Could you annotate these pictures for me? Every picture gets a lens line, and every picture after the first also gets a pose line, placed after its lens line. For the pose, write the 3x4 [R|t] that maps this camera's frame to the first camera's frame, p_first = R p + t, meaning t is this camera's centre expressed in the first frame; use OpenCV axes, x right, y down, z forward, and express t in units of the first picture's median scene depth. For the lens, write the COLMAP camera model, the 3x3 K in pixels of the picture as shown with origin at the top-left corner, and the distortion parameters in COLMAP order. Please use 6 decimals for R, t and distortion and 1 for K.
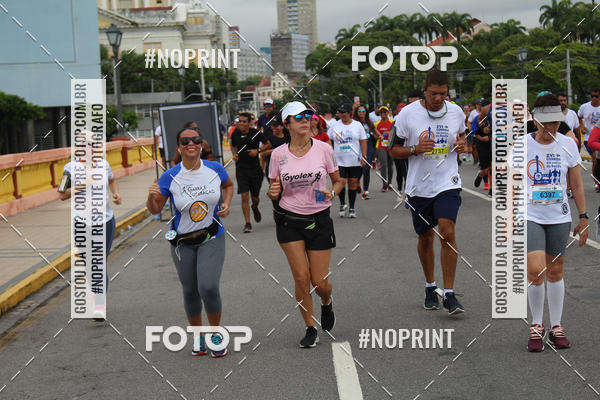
lens RADIAL K [[510.9, 0, 350.7], [0, 510.9, 167.2], [0, 0, 1]] dist [0.006808, -0.002914]
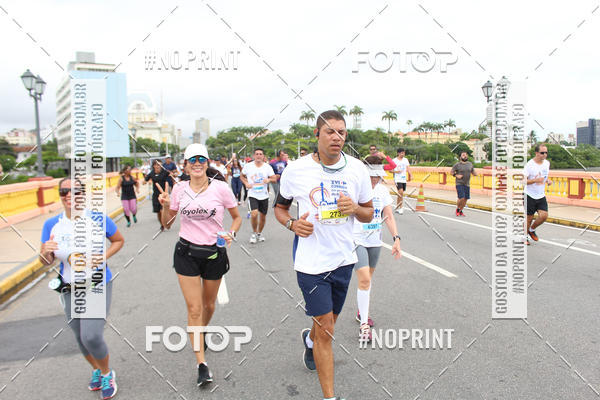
lens RADIAL K [[506.7, 0, 300.0], [0, 506.7, 200.0], [0, 0, 1]] dist [-0.169565, 0.147107]
pose [[0.993986, 0.015691, 0.108382, 0.127796], [-0.008972, 0.998023, -0.062211, 0.260166], [-0.109143, 0.060865, 0.992161, -1.681856]]
